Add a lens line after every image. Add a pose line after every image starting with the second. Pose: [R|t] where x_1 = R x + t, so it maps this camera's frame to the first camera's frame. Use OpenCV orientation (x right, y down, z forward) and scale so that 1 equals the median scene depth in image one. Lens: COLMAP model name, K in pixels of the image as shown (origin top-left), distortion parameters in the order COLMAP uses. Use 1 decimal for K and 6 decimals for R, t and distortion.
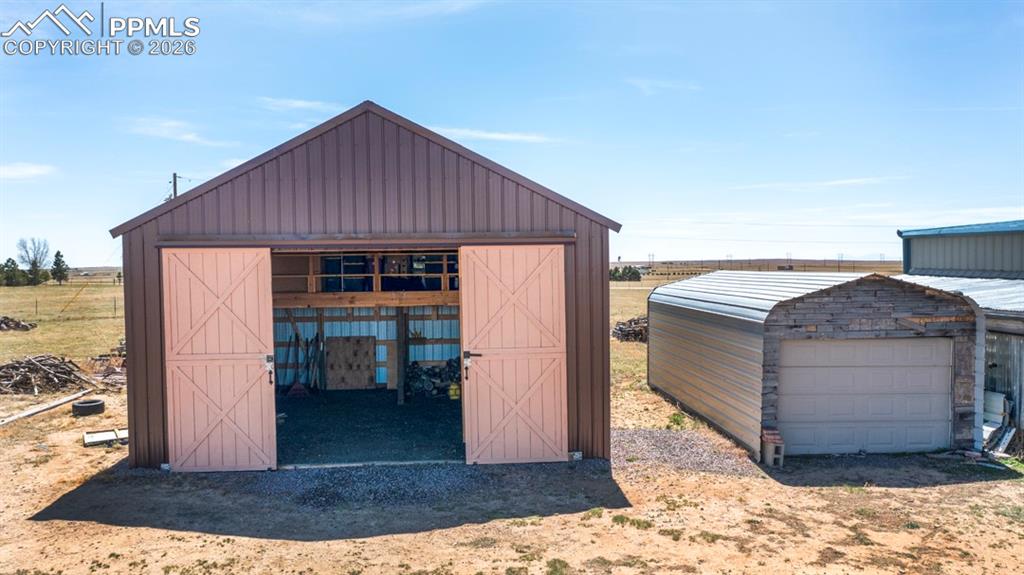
lens RADIAL K [[821.4, 0, 512.0], [0, 821.4, 287.5], [0, 0, 1]] dist [-0.001301, -0.000752]
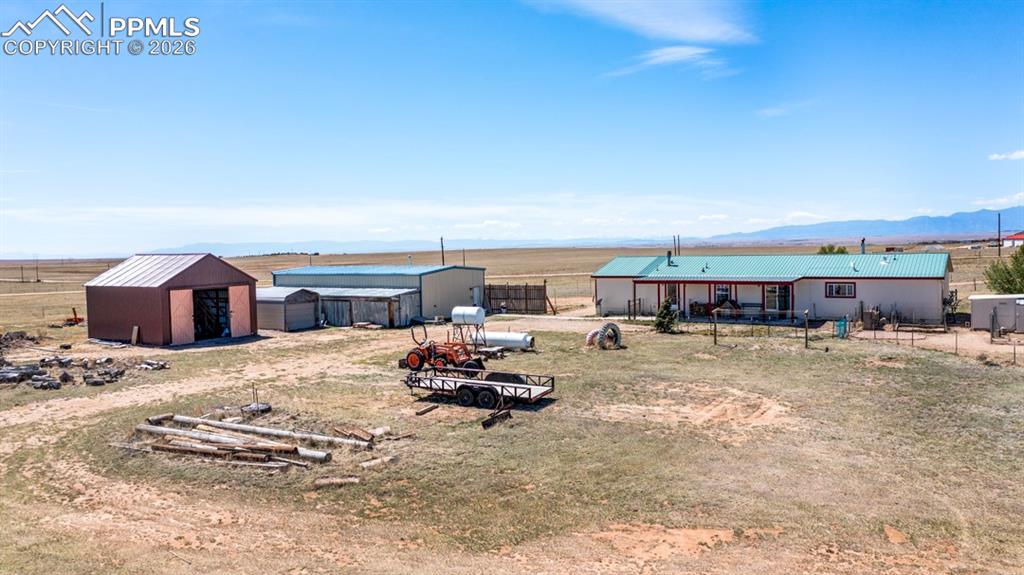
lens RADIAL K [[821.4, 0, 512.0], [0, 821.4, 287.5], [0, 0, 1]] dist [-0.001301, -0.000752]
pose [[0.563522, -0.041670, 0.825050, -2.690937], [0.040418, 0.998922, 0.022846, -0.081013], [-0.825112, 0.020473, 0.564598, -2.558578]]
